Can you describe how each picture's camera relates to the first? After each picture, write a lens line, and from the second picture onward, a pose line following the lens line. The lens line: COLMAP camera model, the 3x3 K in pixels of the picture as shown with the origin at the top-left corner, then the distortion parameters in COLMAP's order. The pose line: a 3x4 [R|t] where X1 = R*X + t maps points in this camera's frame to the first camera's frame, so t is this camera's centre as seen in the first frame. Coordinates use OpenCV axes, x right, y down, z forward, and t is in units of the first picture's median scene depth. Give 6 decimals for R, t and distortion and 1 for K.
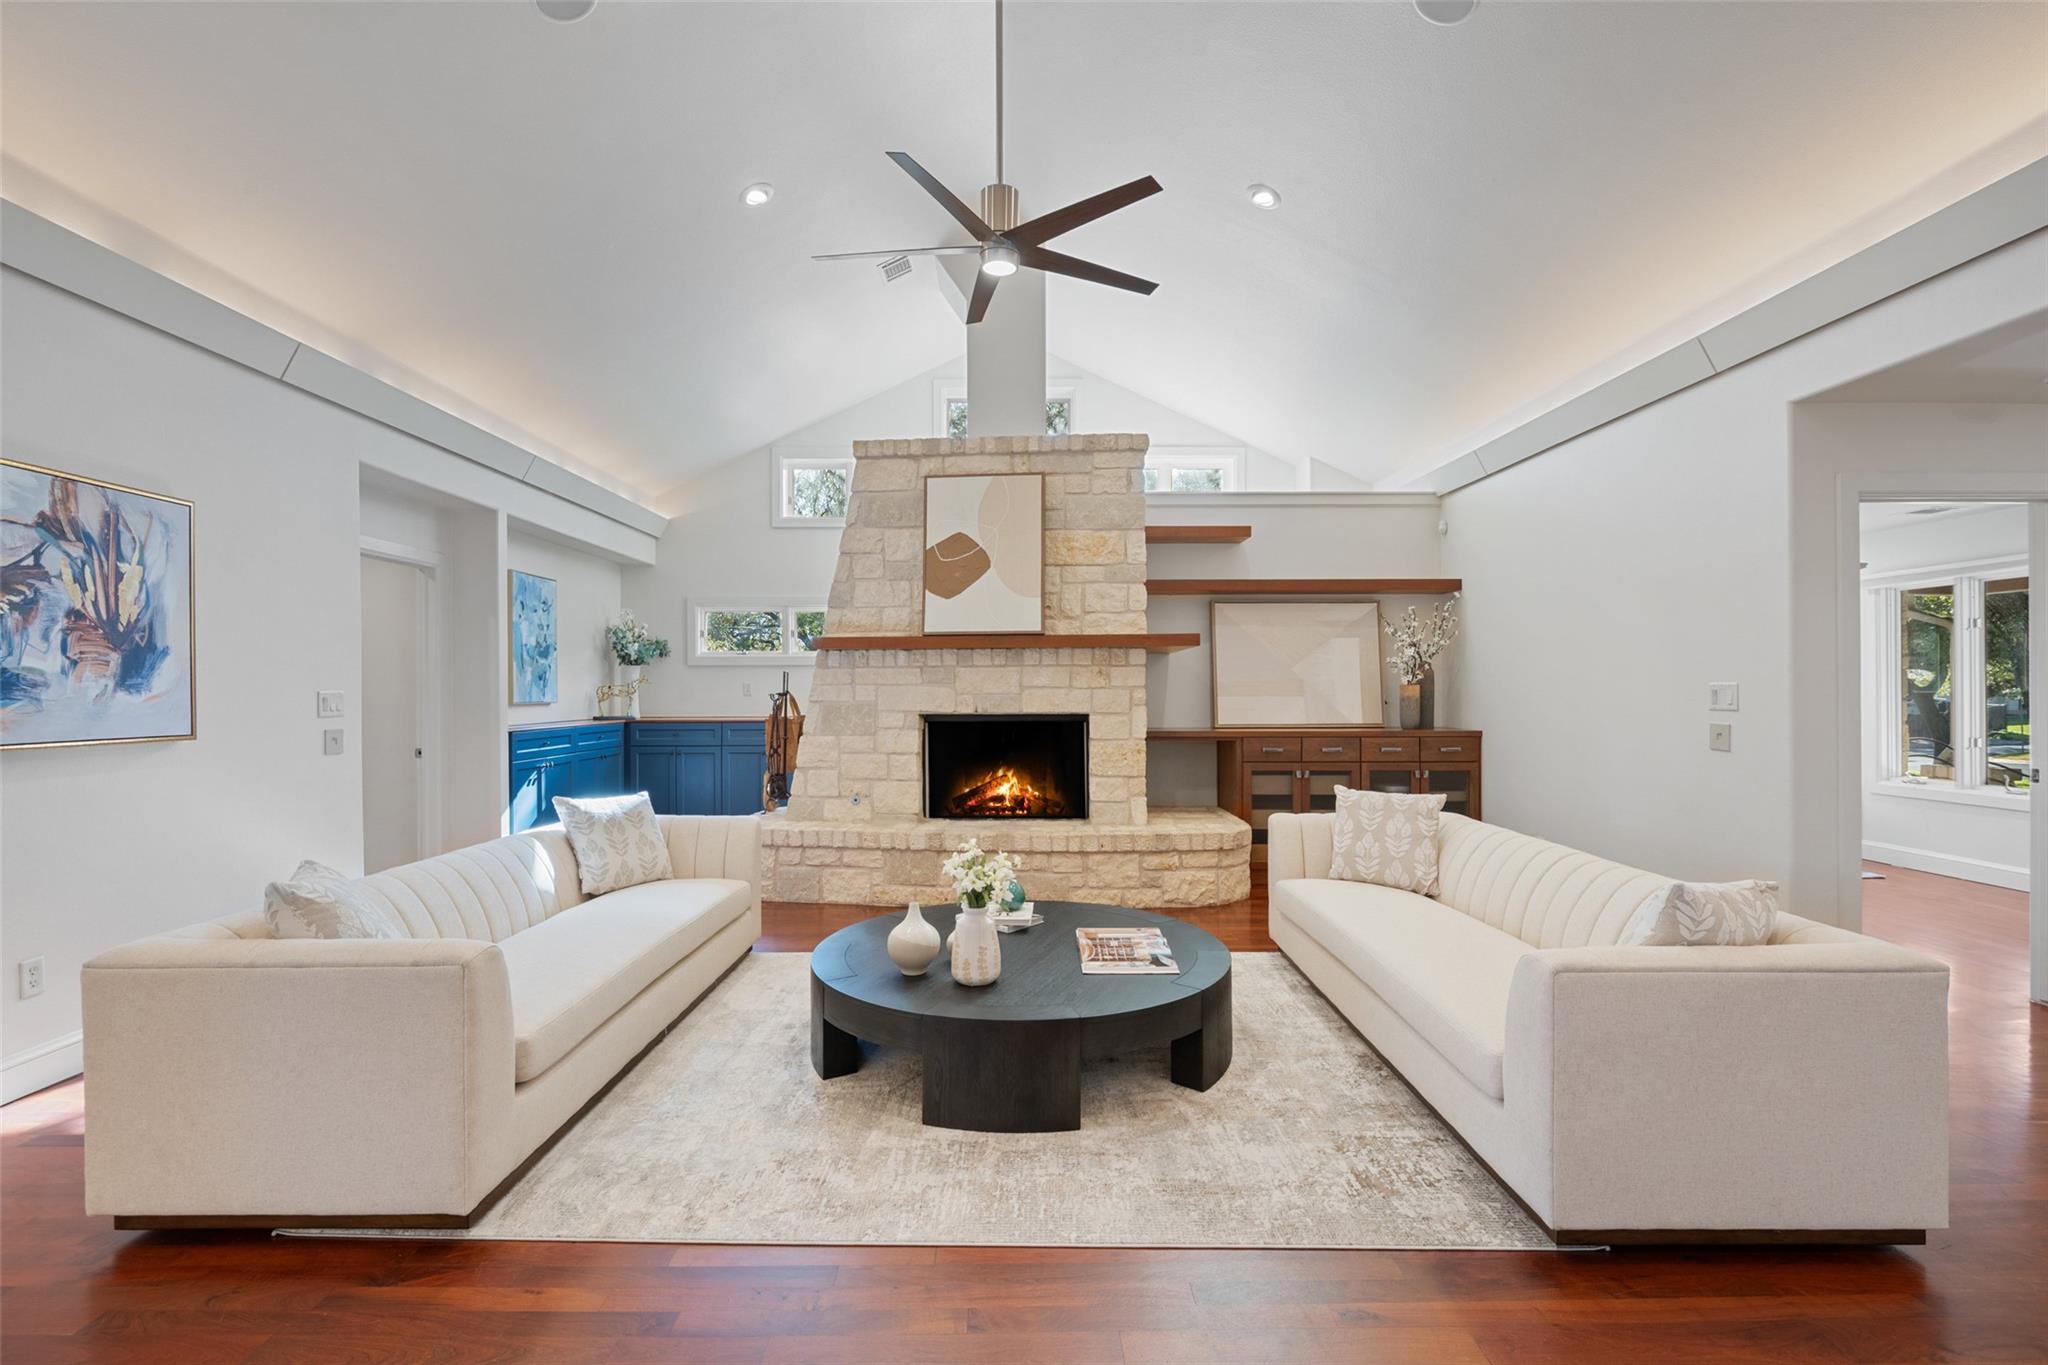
lens RADIAL K [[950.2, 0, 1065.9], [0, 950.2, 684.5], [0, 0, 1]] dist [0.016148, -0.017350]
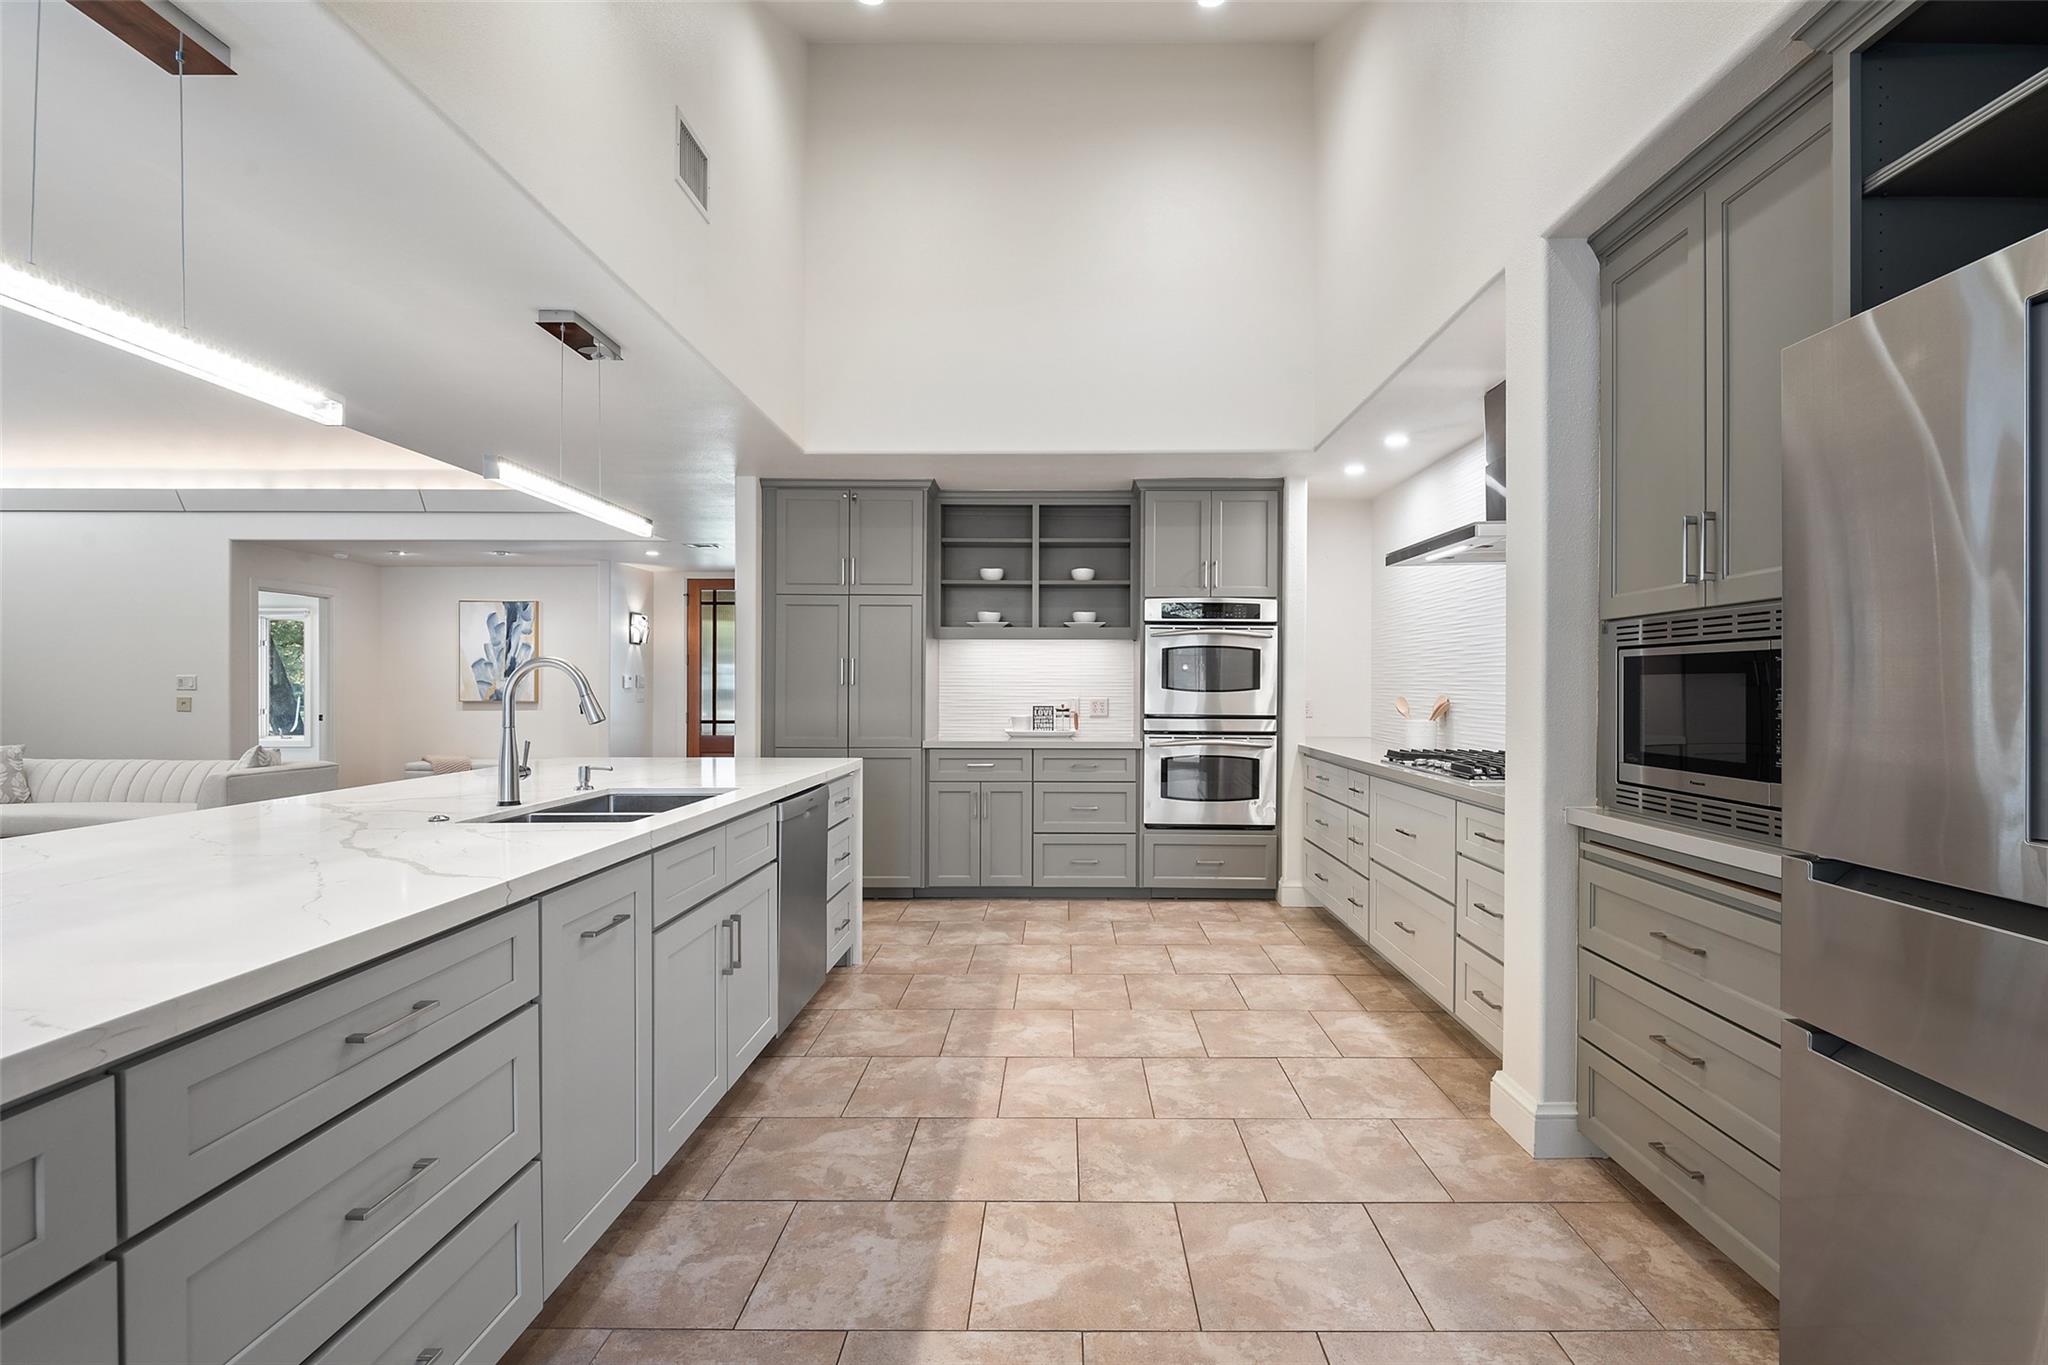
lens RADIAL K [[950.2, 0, 1065.9], [0, 950.2, 684.5], [0, 0, 1]] dist [0.016148, -0.017350]
pose [[-0.004594, 0.003146, 0.999984, -0.877969], [-0.005616, 0.999979, -0.003172, 0.008760], [-0.999974, -0.005630, -0.004576, -0.536473]]
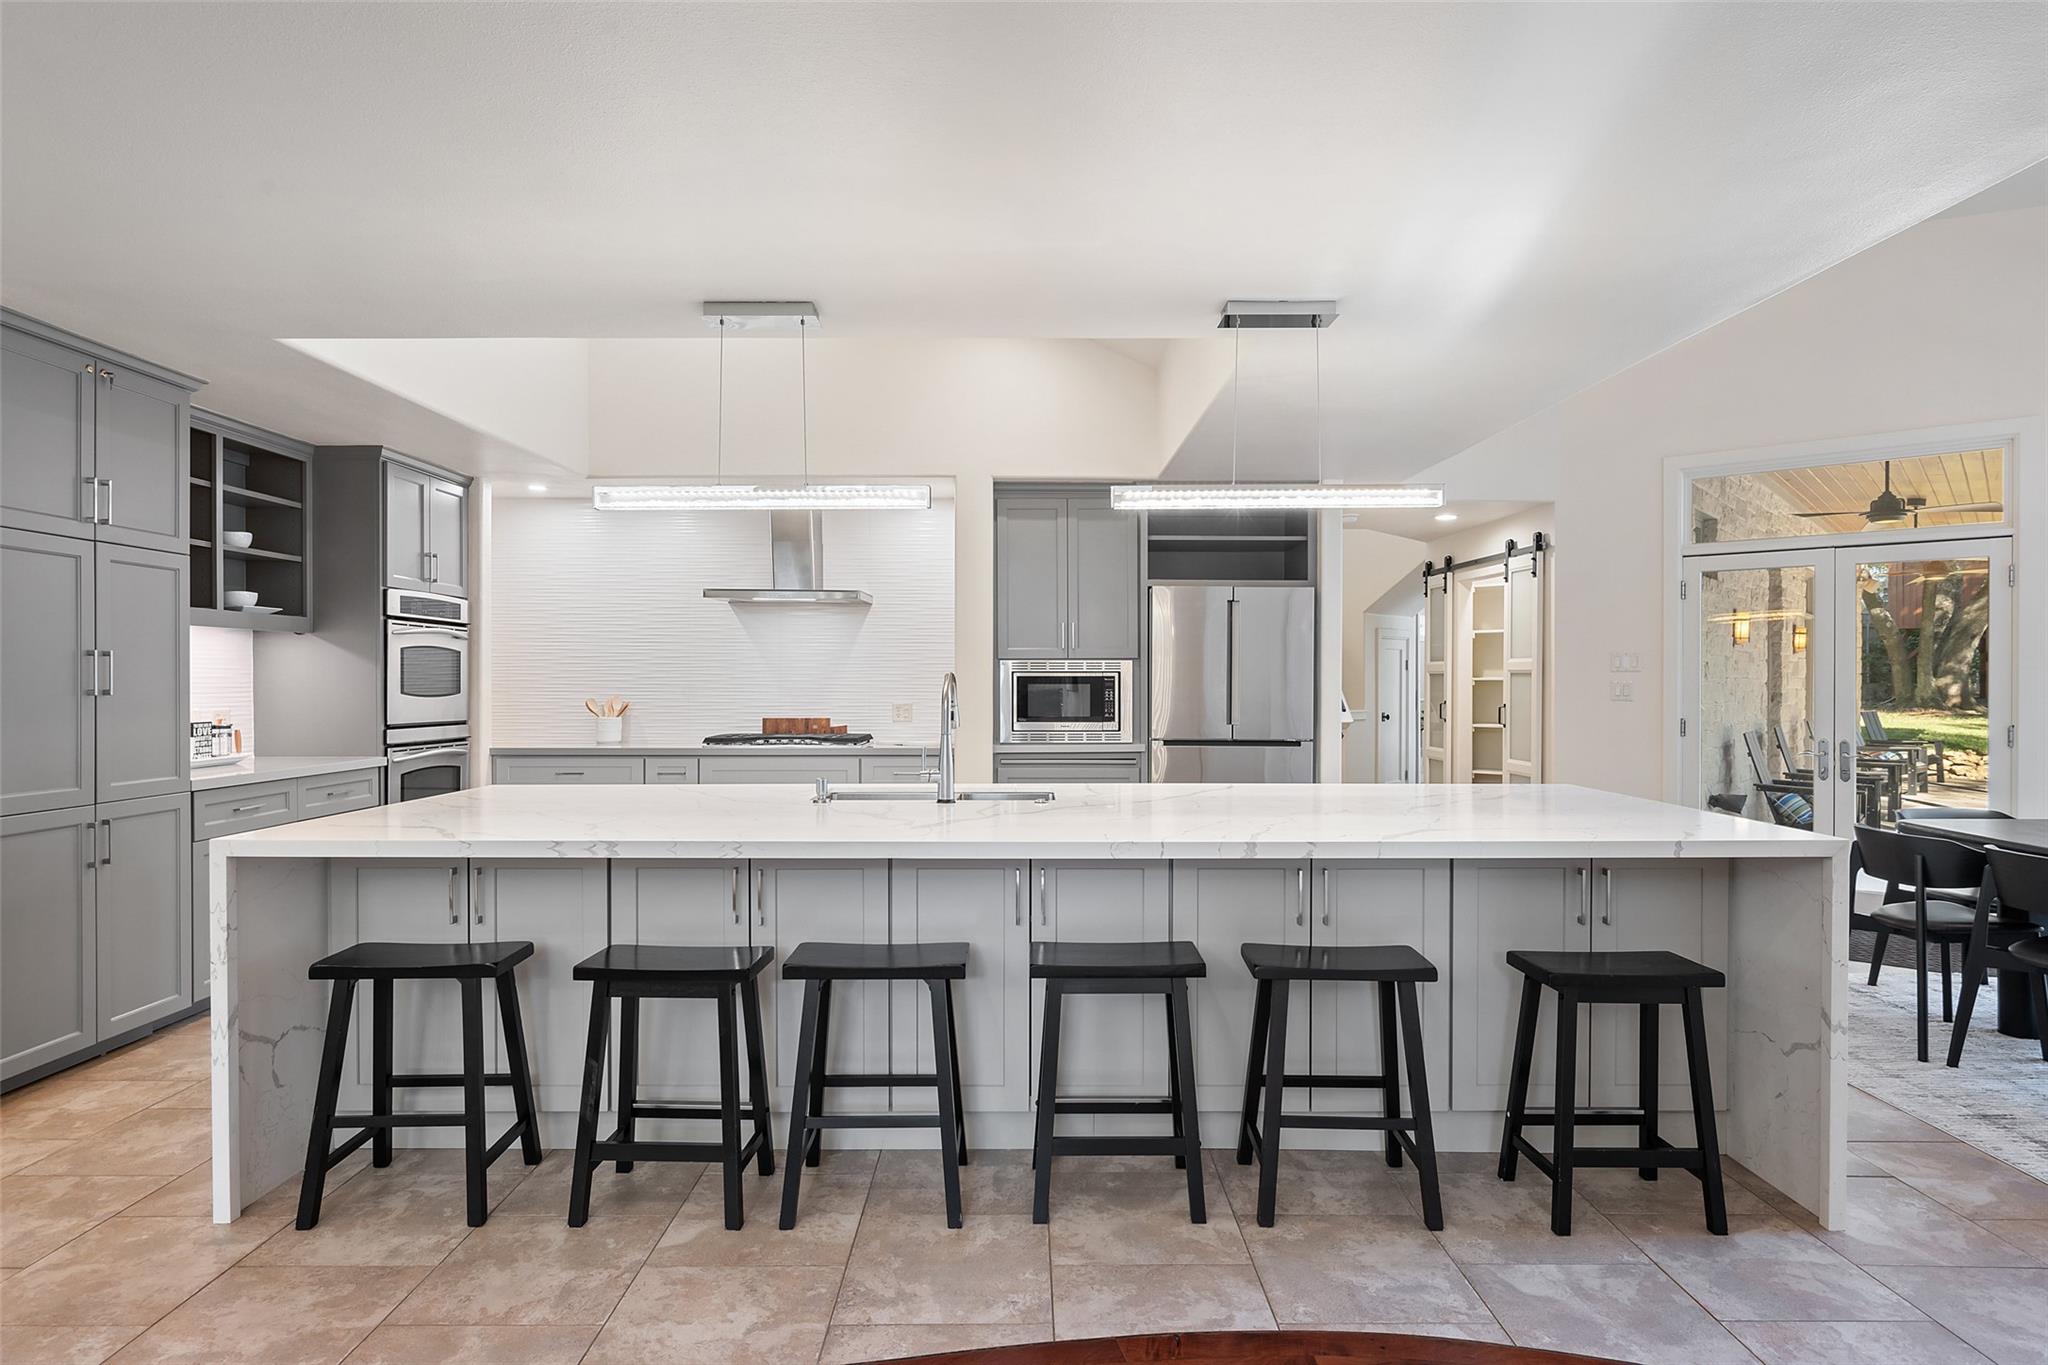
lens RADIAL K [[1088.9, 0, 1024.0], [0, 1088.9, 682.5], [0, 0, 1]] dist [-0.002267, -0.000460]
pose [[-0.999978, 0.003606, -0.005481, -0.449495], [0.003618, 0.999991, -0.002095, 0.002670], [0.005473, -0.002115, -0.999983, 0.335380]]
